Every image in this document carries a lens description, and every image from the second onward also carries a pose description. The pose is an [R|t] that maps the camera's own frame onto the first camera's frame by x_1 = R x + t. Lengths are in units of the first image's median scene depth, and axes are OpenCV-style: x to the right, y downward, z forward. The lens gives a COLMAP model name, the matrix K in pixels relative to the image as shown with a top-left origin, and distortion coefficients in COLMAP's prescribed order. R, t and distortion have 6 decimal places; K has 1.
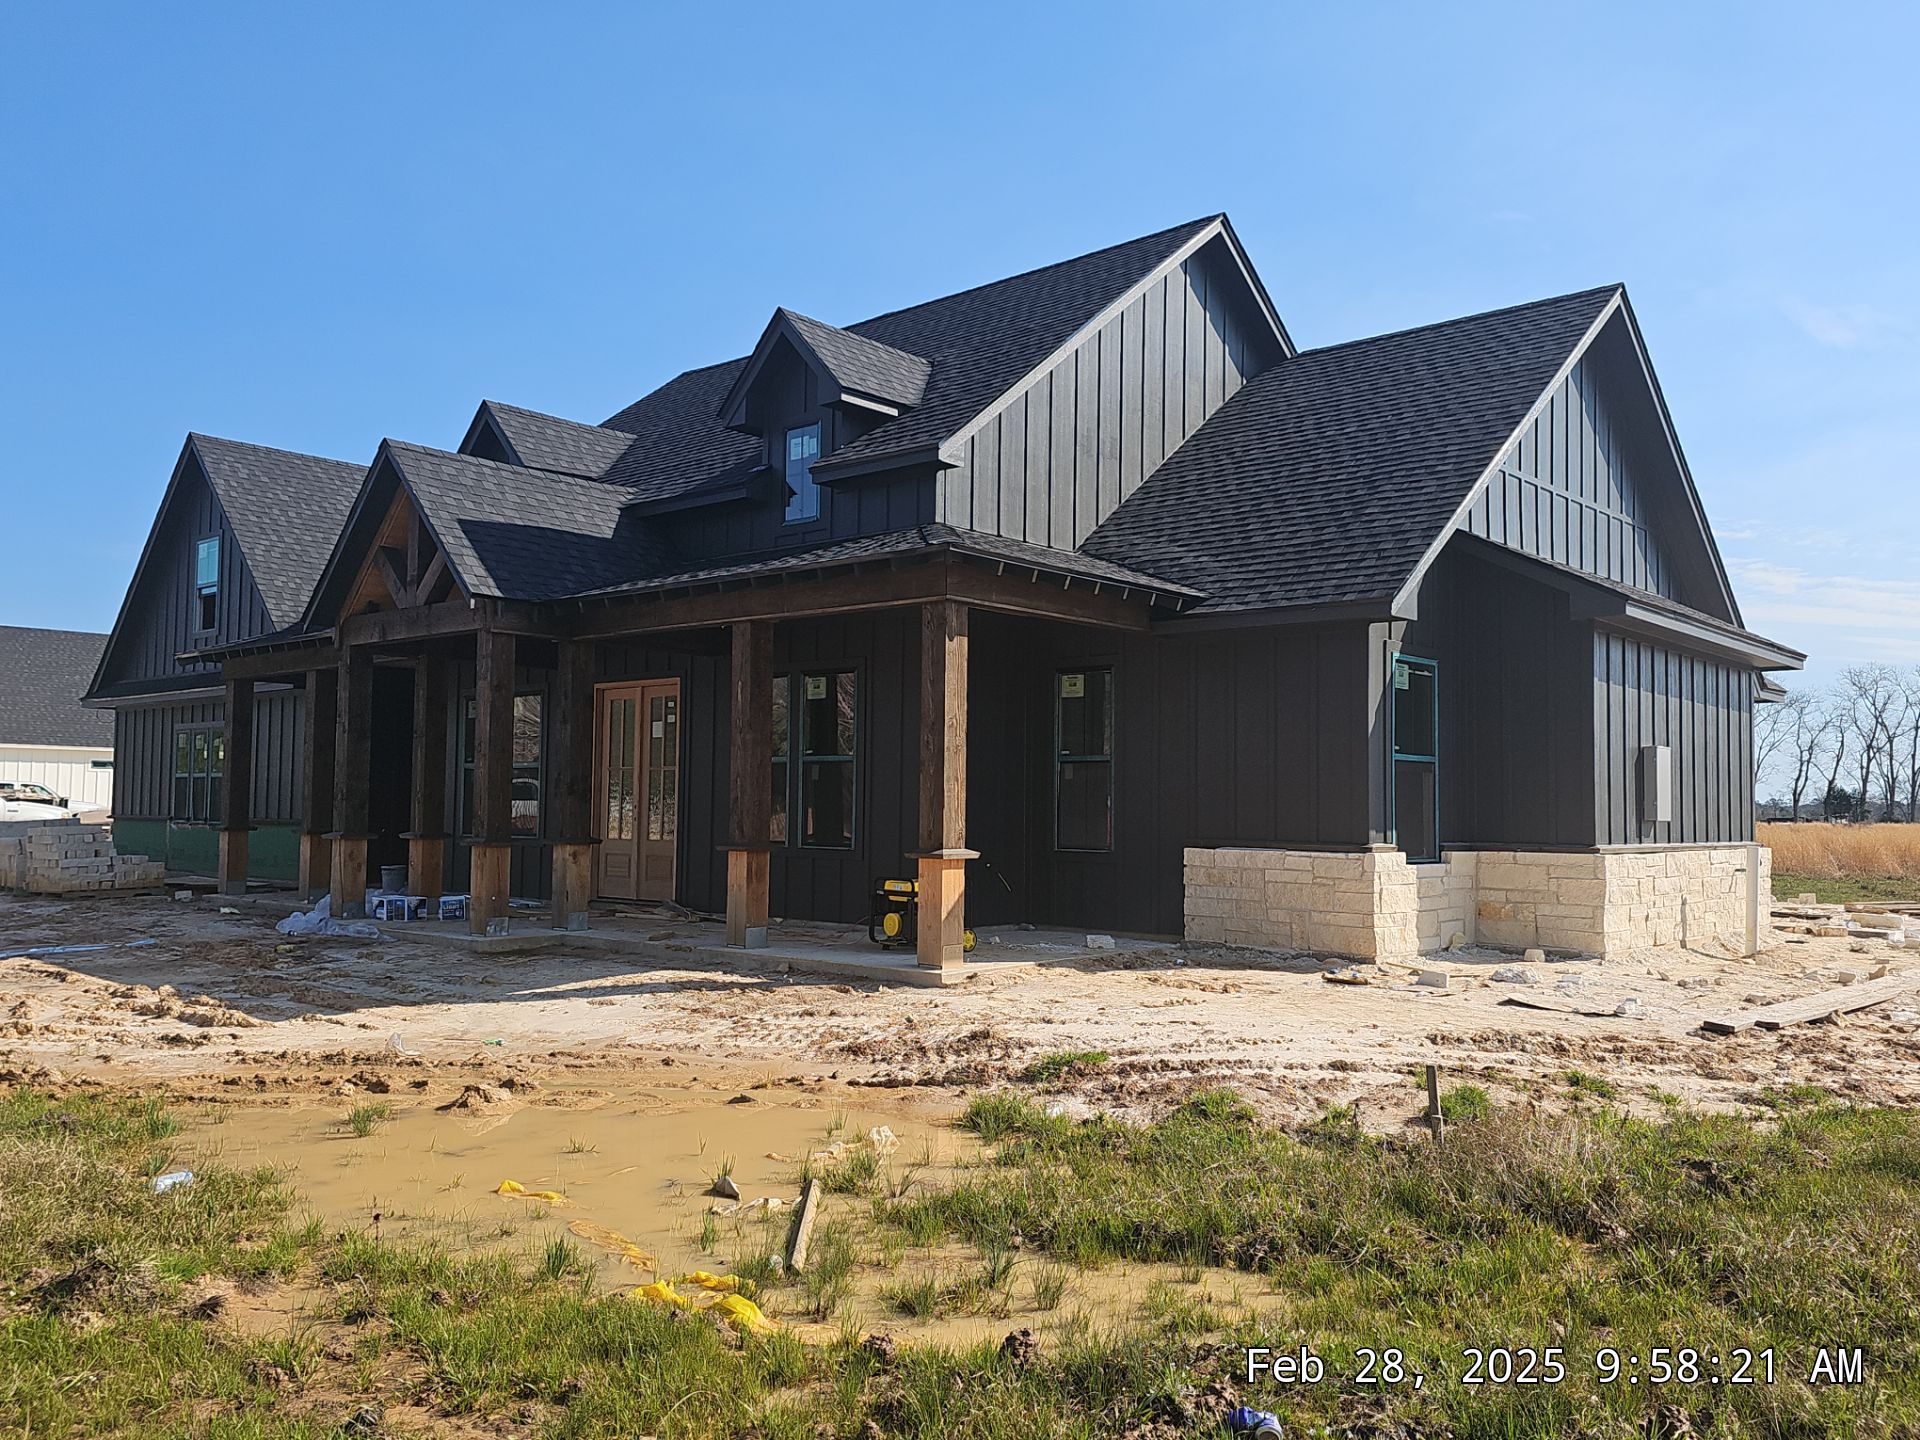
lens RADIAL K [[1483.8, 0, 1007.8], [0, 1483.8, 720.3], [0, 0, 1]] dist [0.119421, -0.000551]
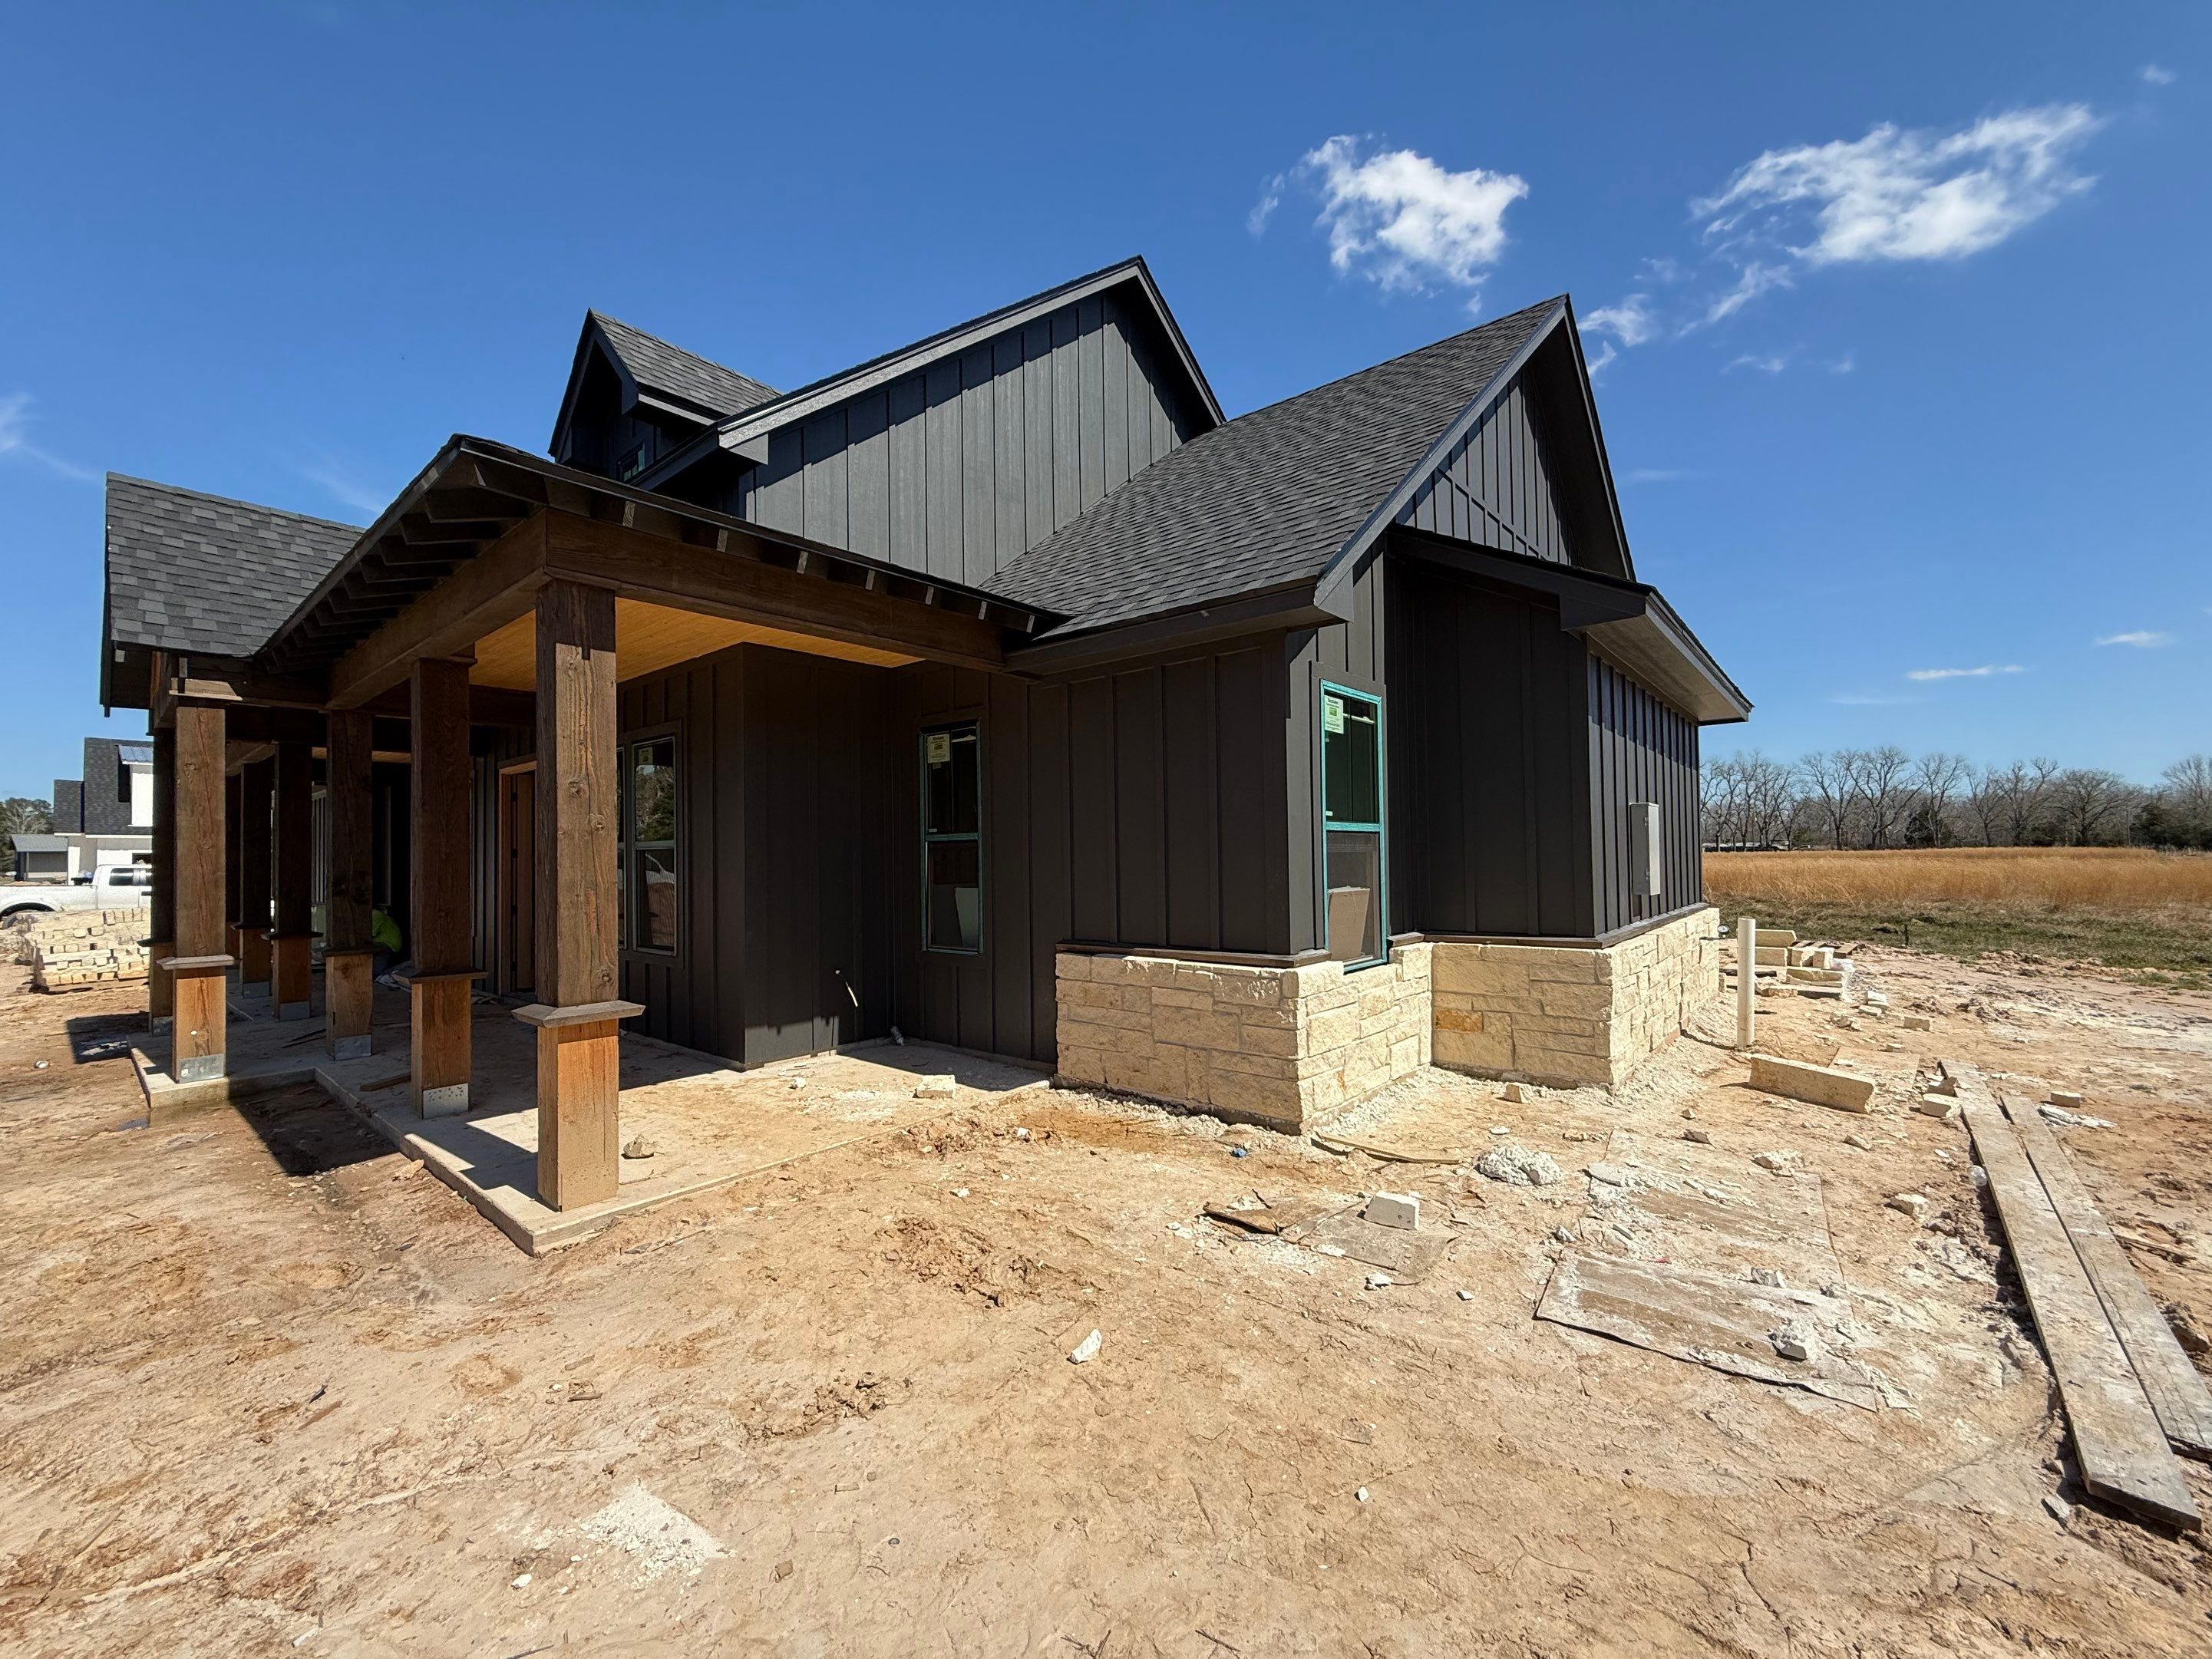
lens RADIAL K [[889.2, 0, 1120.6], [0, 889.2, 837.6], [0, 0, 1]] dist [-0.000846, -0.000022]
pose [[0.999593, -0.026833, 0.009682, 0.146720], [0.026458, 0.998967, 0.036954, 0.011157], [-0.010663, -0.036683, 0.999270, 0.542864]]
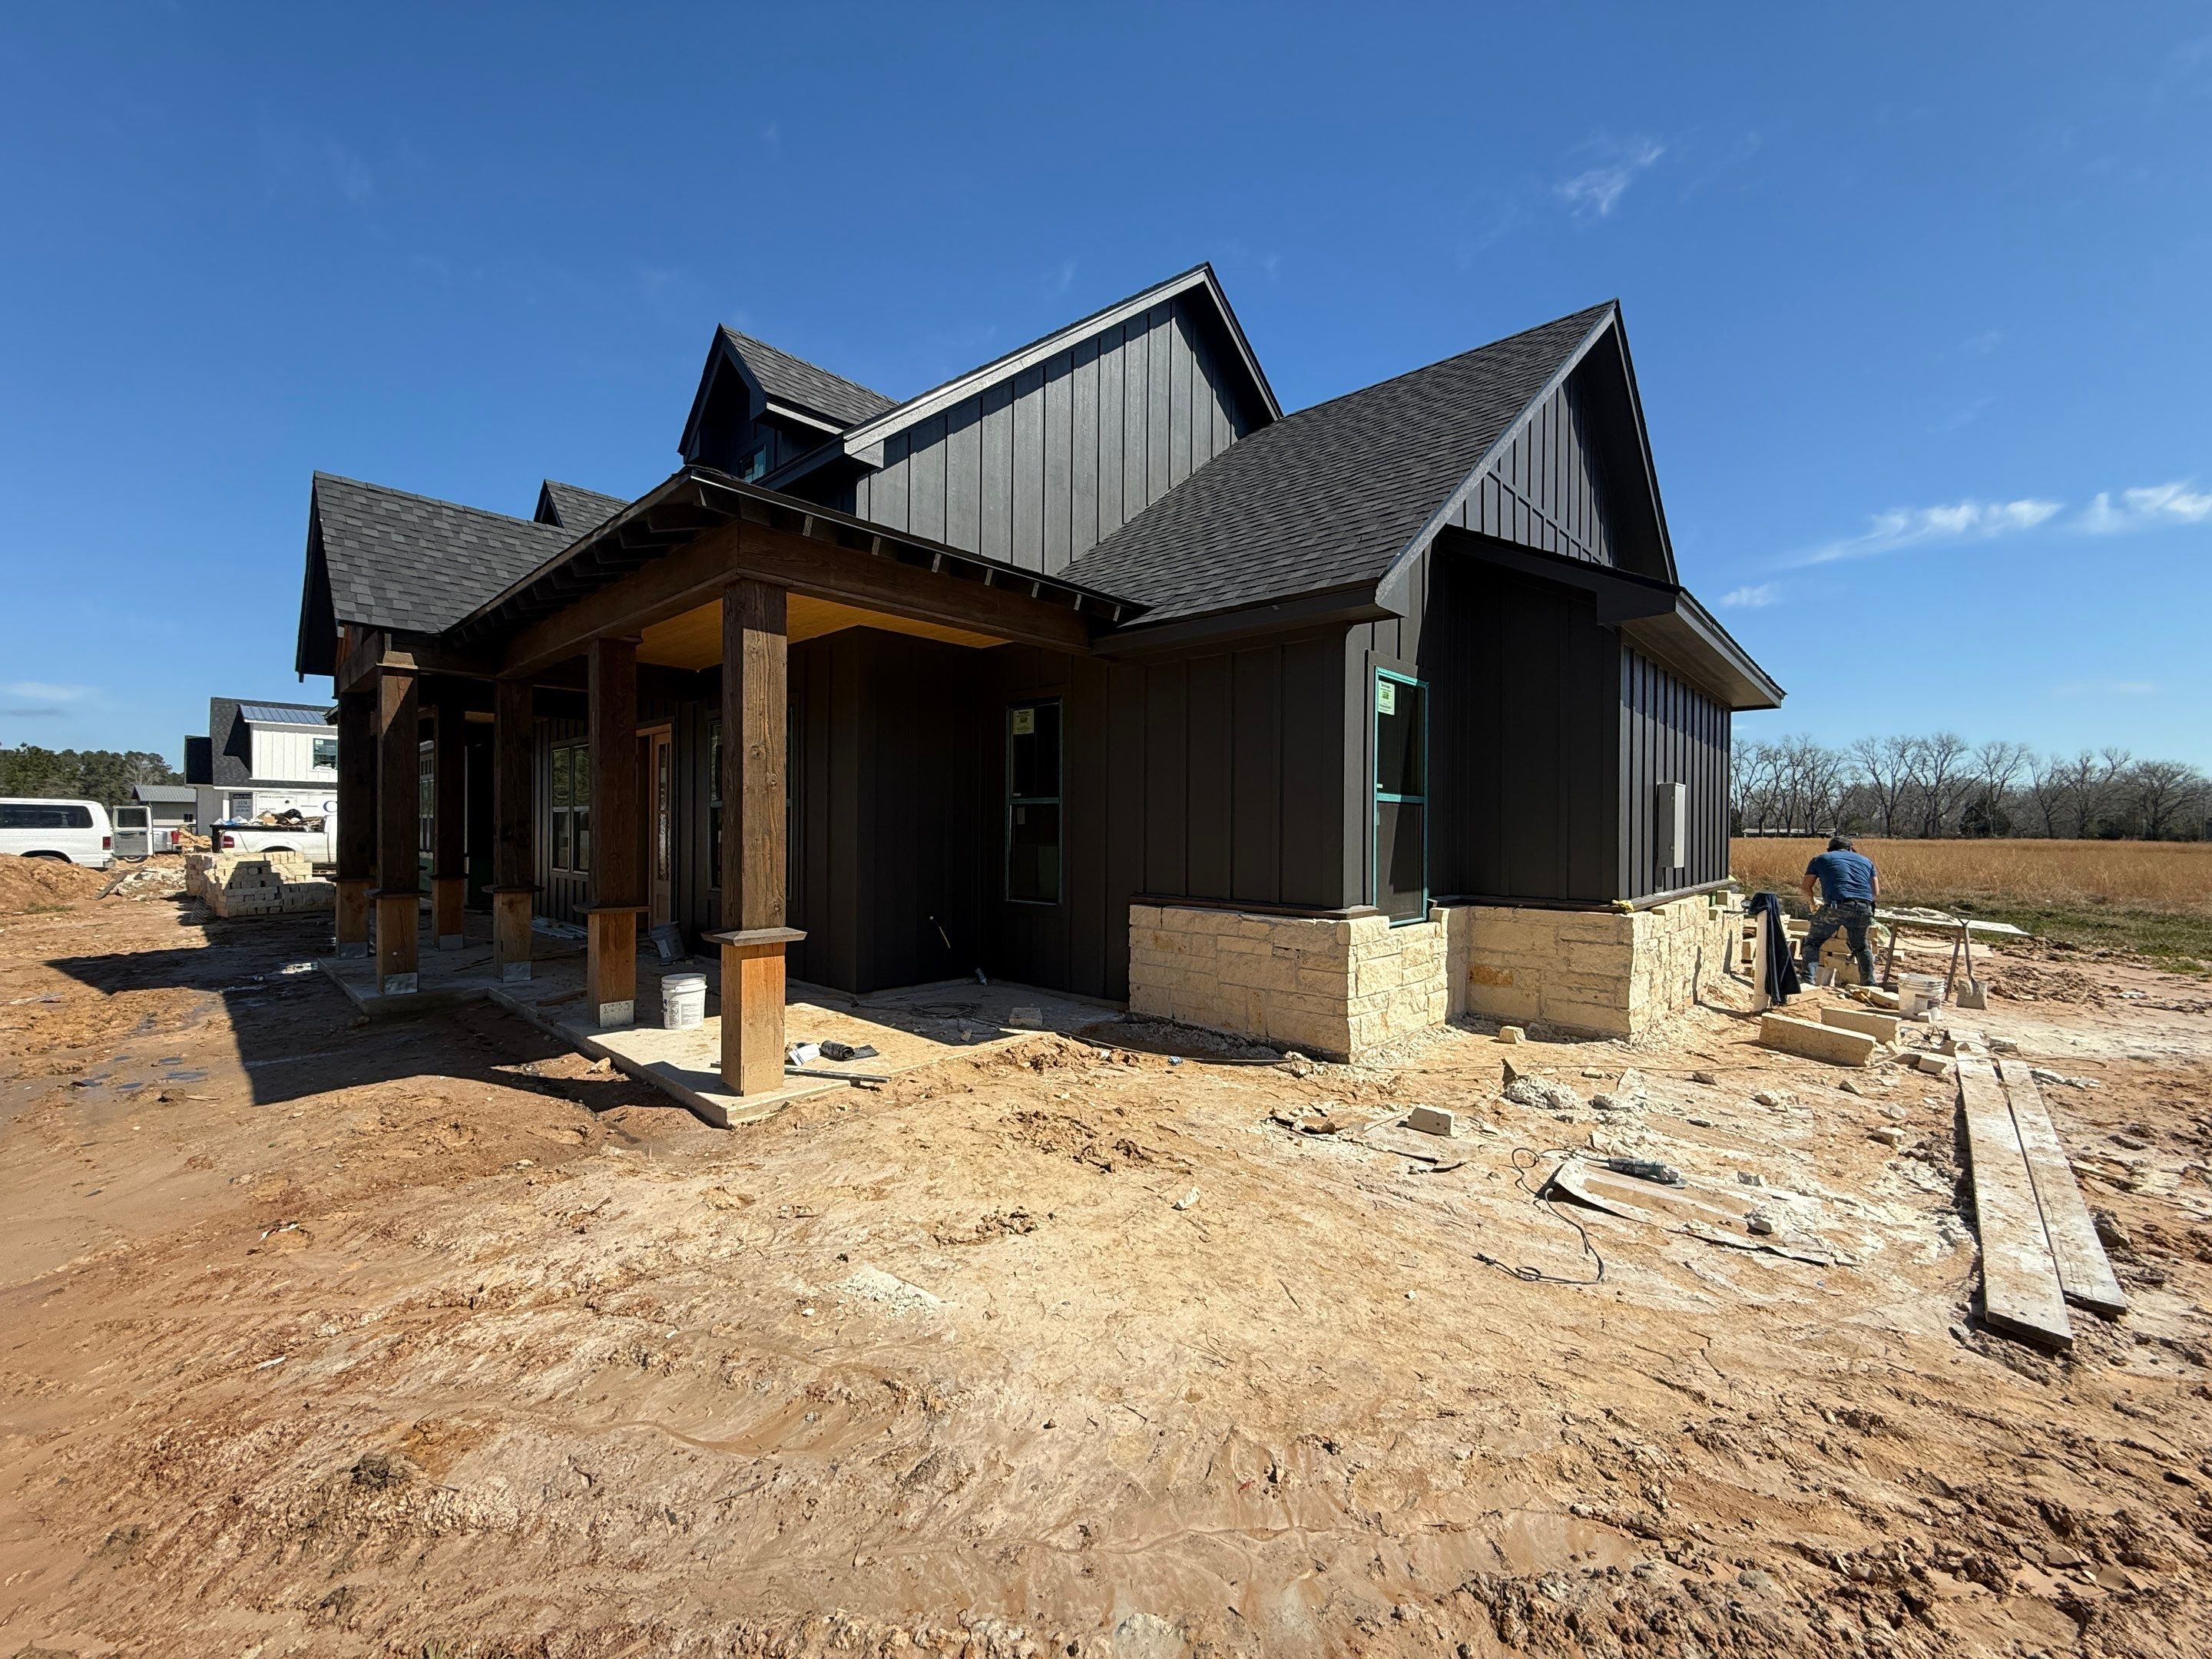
lens RADIAL K [[874.2, 0, 1106.0], [0, 874.2, 829.5], [0, 0, 1]] dist [0.000569, -0.000180]
pose [[0.999071, -0.004213, -0.042879, 0.124880], [0.006717, 0.998269, 0.058427, 0.012773], [0.042558, -0.058661, 0.997370, 0.492464]]
